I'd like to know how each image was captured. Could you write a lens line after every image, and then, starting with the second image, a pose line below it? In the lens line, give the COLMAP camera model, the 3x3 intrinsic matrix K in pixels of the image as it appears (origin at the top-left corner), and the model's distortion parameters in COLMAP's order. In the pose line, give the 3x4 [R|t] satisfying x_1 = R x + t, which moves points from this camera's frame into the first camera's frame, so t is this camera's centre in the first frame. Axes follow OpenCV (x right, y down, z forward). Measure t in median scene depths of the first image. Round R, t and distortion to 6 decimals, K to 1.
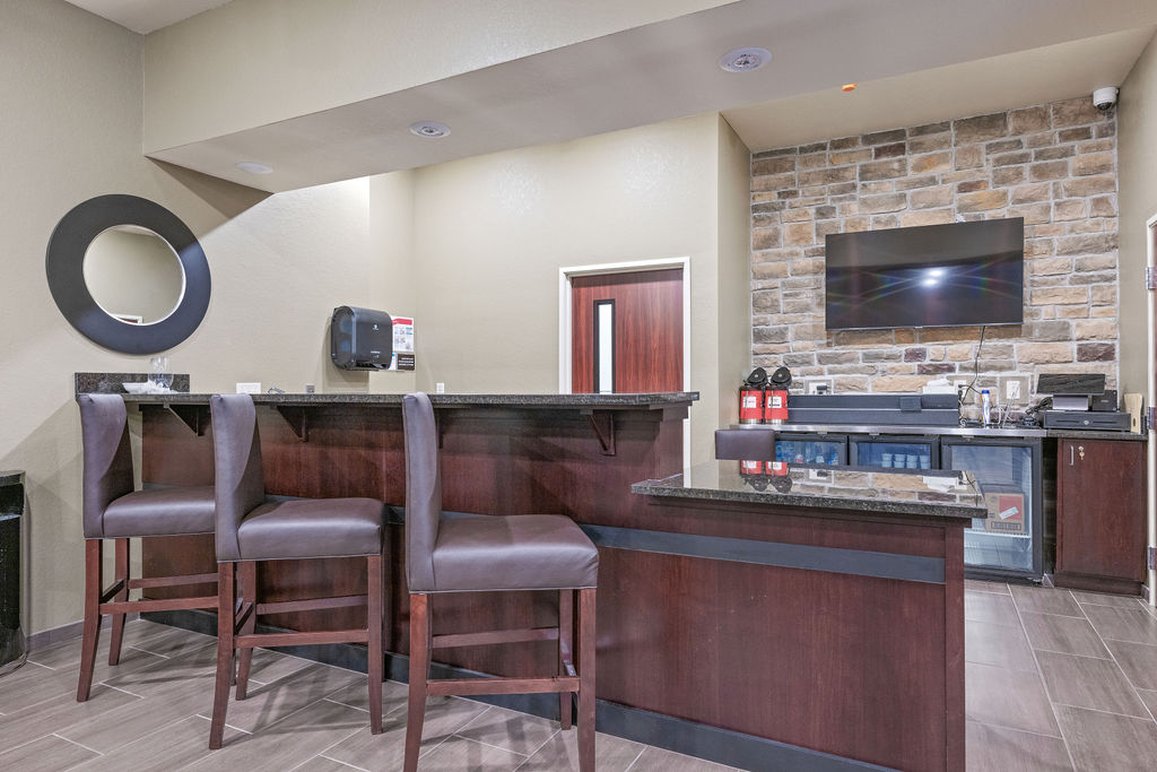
lens RADIAL K [[697.9, 0, 579.4], [0, 697.9, 387.5], [0, 0, 1]] dist [0.000223, 0.000032]
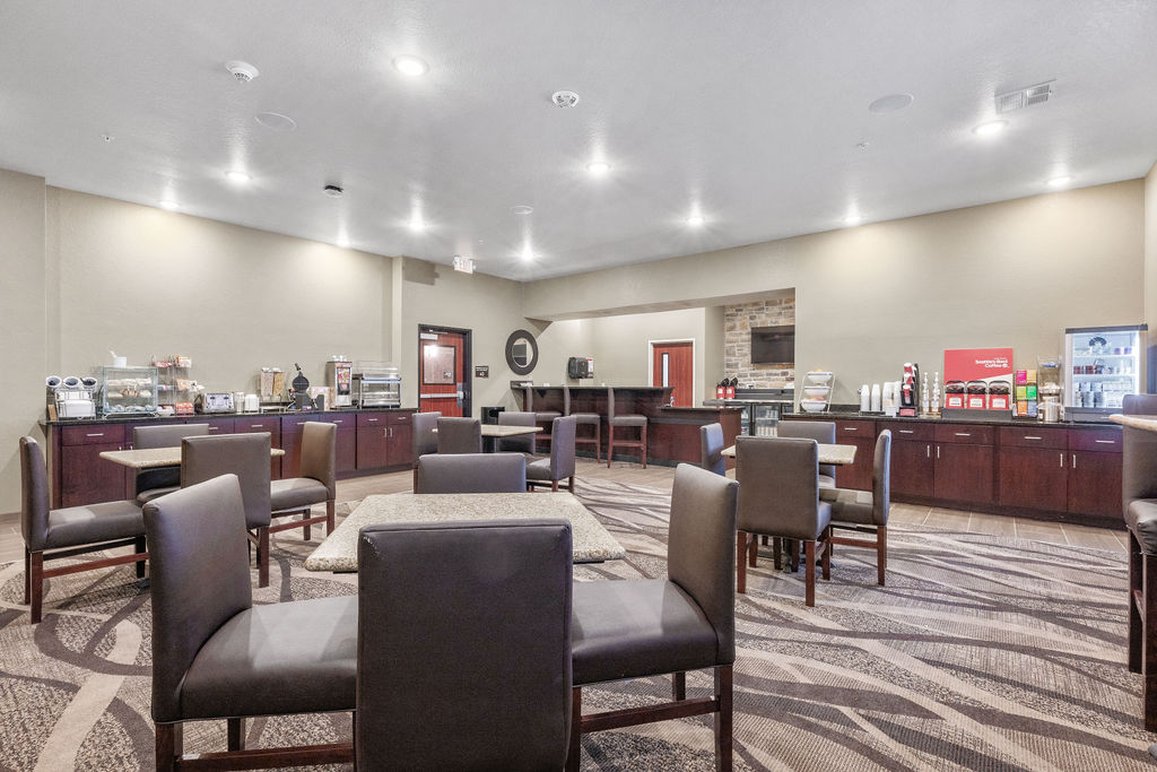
lens RADIAL K [[512.1, 0, 584.0], [0, 512.1, 386.1], [0, 0, 1]] dist [0.016899, 0.000176]
pose [[0.982161, 0.007239, -0.187902, 0.101779], [-0.006324, 0.999965, 0.005465, -0.005720], [0.187935, -0.004180, 0.982173, -1.021779]]
